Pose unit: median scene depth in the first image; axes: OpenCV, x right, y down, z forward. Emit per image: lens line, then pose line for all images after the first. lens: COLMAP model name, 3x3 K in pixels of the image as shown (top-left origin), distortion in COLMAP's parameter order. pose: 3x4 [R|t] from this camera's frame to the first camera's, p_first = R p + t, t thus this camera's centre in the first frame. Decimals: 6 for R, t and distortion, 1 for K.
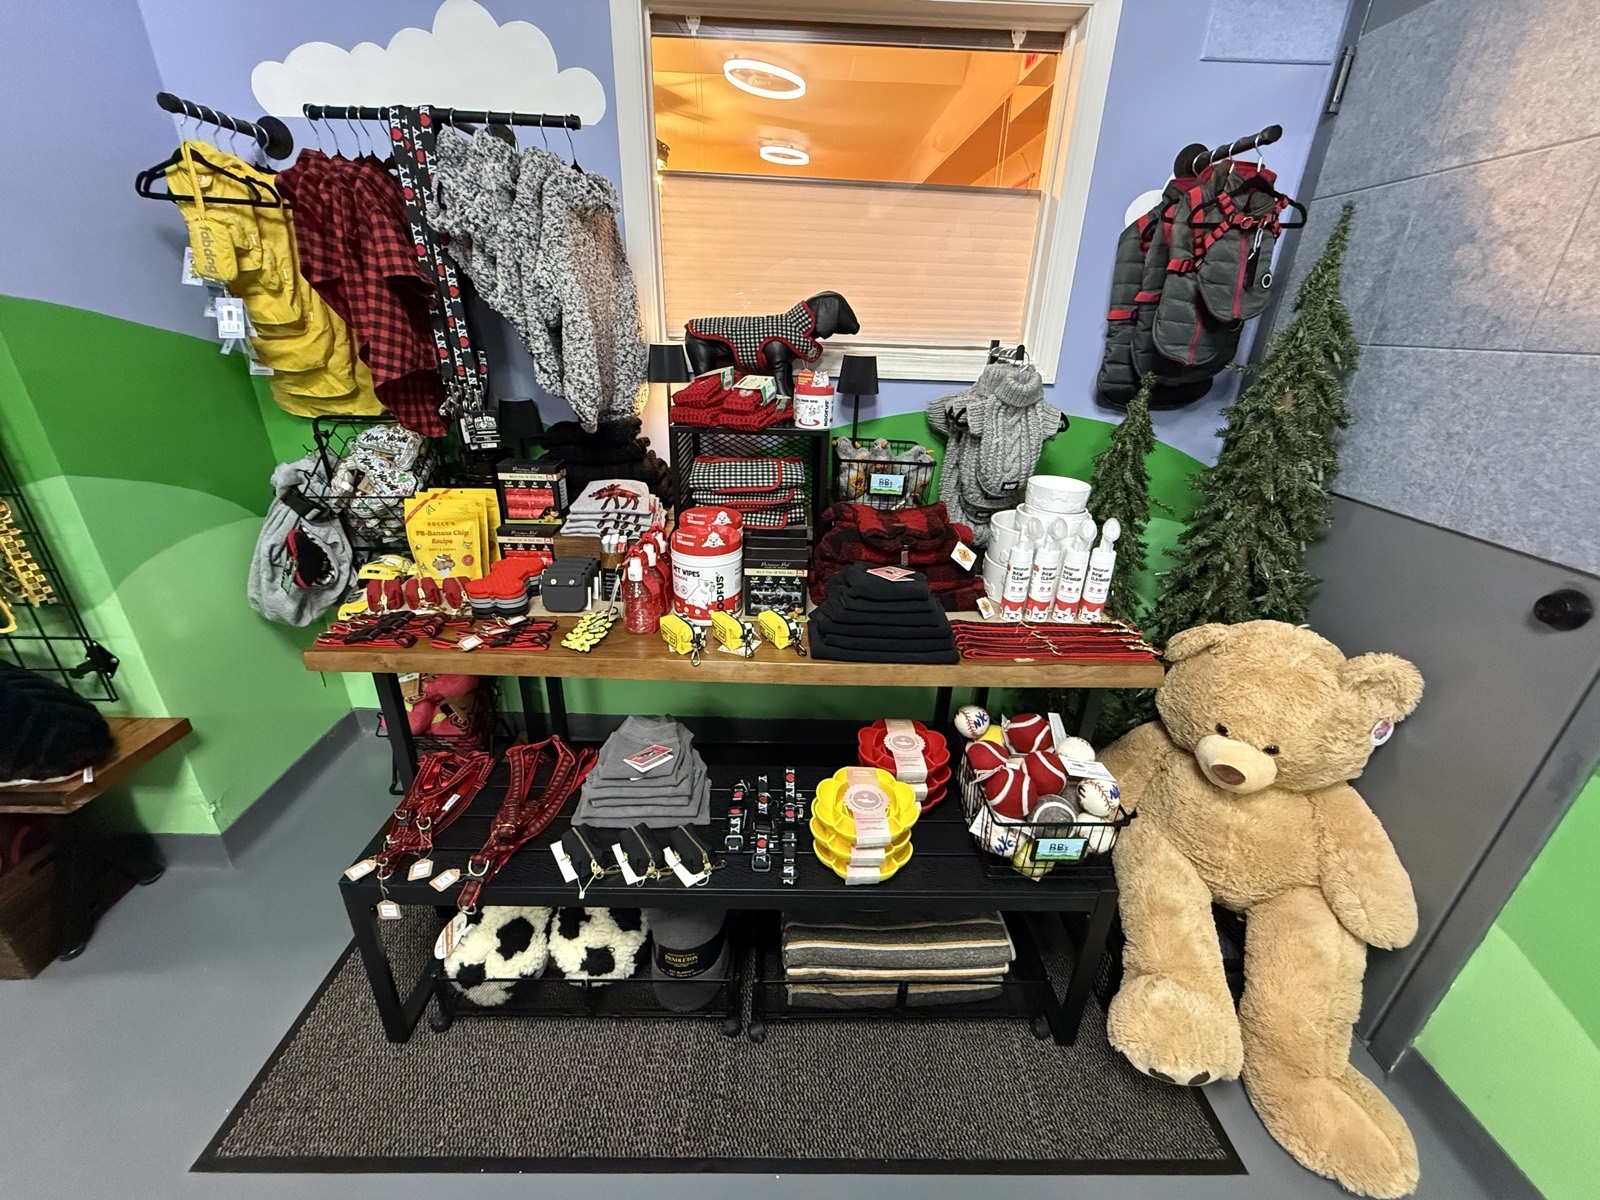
lens RADIAL K [[638.3, 0, 795.9], [0, 638.3, 597.5], [0, 0, 1]] dist [0.001775, -0.000058]
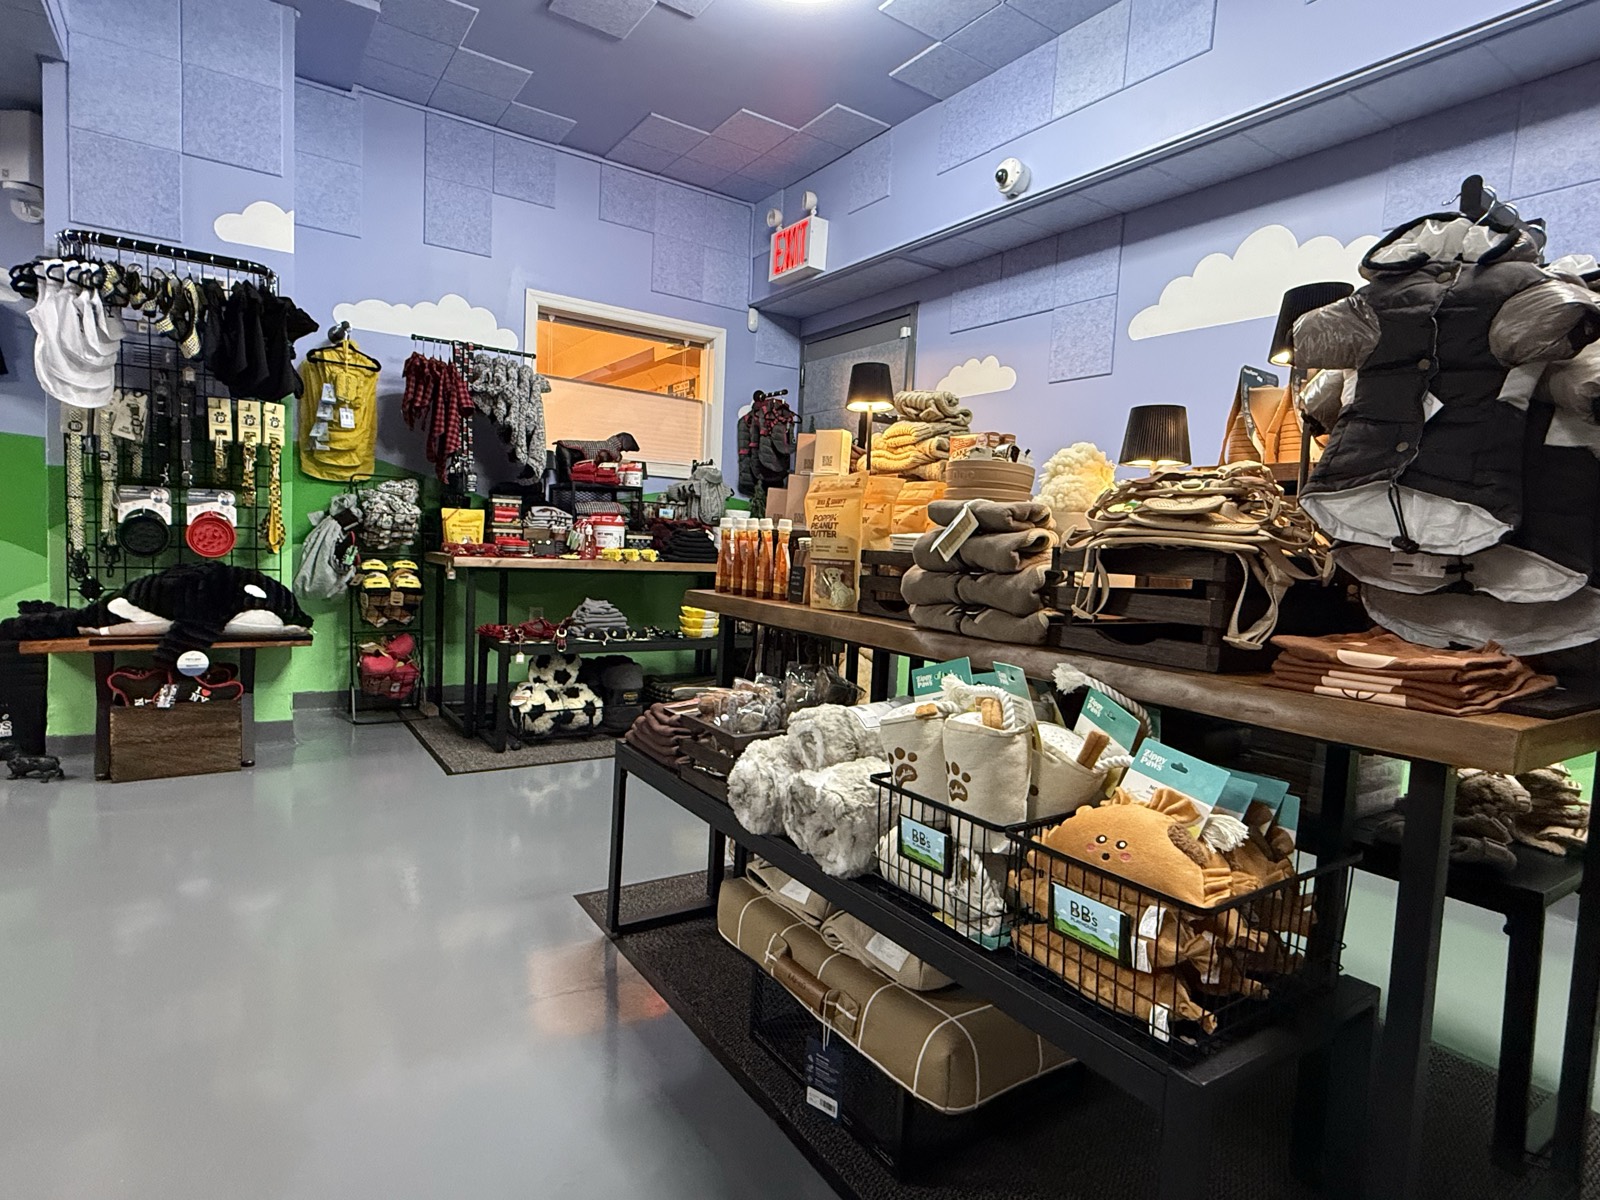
lens RADIAL K [[853.2, 0, 800.0], [0, 853.2, 600.0], [0, 0, 1]] dist [0.004053, 0.001294]
pose [[0.838016, -0.028175, 0.544918, -1.164312], [0.200818, 0.944496, -0.259998, 1.033576], [-0.507347, 0.327312, 0.797161, -1.581355]]
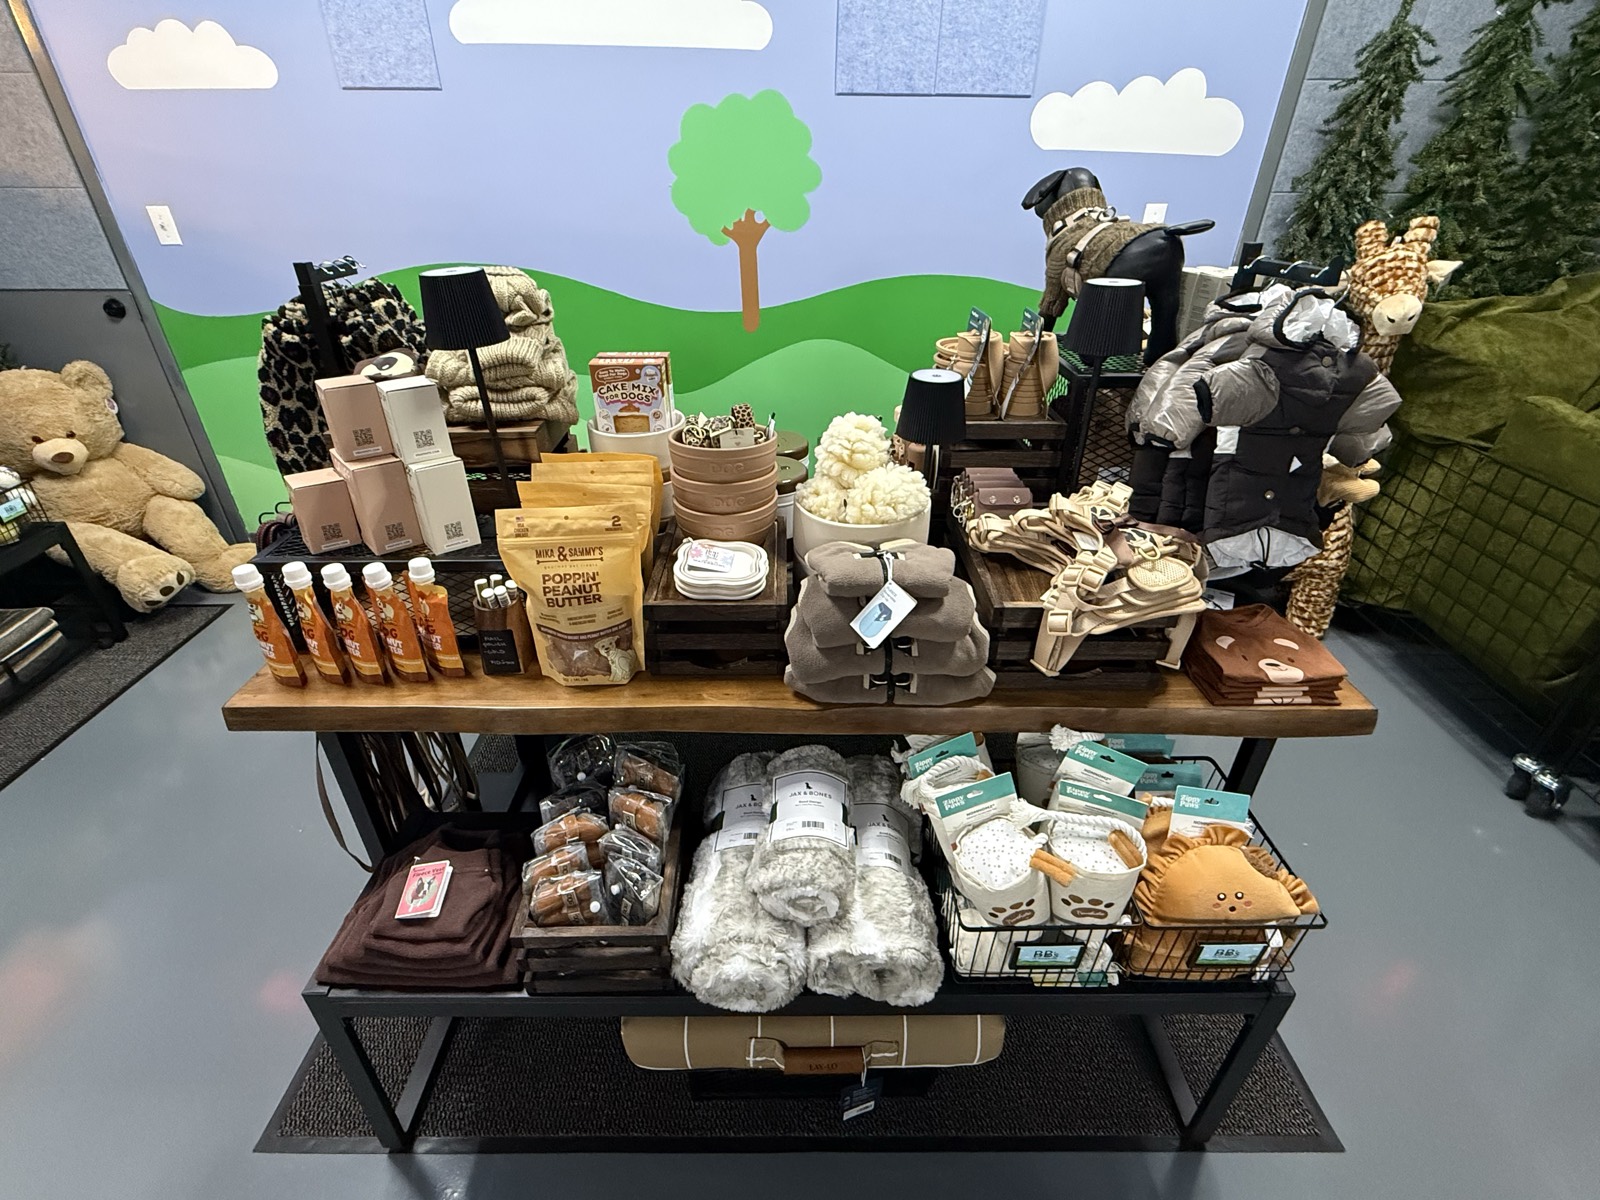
lens RADIAL K [[745.0, 0, 800.0], [0, 745.0, 600.0], [0, 0, 1]] dist [-0.002443, -0.000295]
pose [[0.006585, -0.536101, 0.844128, -1.081593], [0.401204, 0.774642, 0.488840, 0.356711], [-0.915965, 0.335449, 0.220187, -1.012004]]
